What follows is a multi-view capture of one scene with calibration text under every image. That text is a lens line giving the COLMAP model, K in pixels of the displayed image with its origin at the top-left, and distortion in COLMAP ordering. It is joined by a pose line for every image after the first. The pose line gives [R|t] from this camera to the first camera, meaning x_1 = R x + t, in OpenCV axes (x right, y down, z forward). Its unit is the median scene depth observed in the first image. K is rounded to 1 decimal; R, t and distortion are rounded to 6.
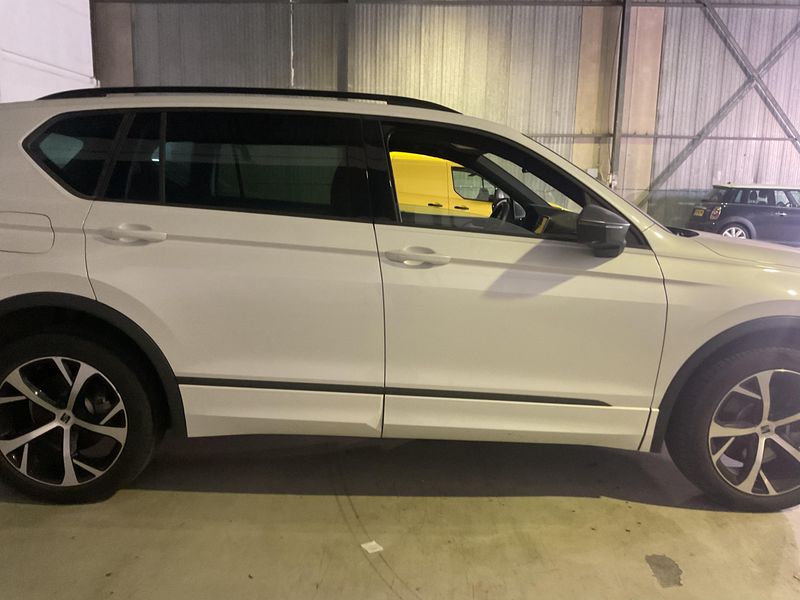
lens RADIAL K [[661.1, 0, 400.0], [0, 661.1, 300.0], [0, 0, 1]] dist [0.055521, -0.099708]
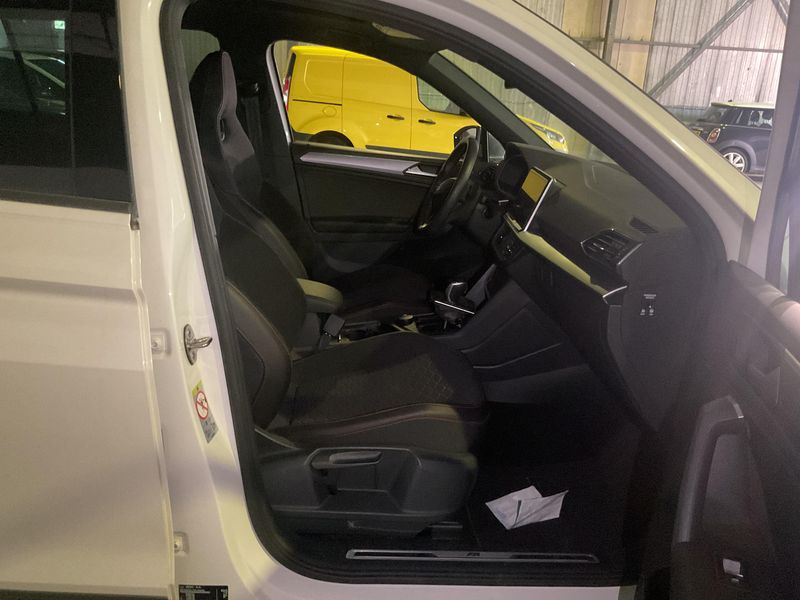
lens RADIAL K [[661.1, 0, 400.0], [0, 661.1, 300.0], [0, 0, 1]] dist [0.055521, -0.099708]
pose [[0.998723, 0.017544, 0.047380, 0.018768], [-0.023779, 0.990639, 0.134421, -0.022322], [-0.044578, -0.135376, 0.989791, 0.108851]]
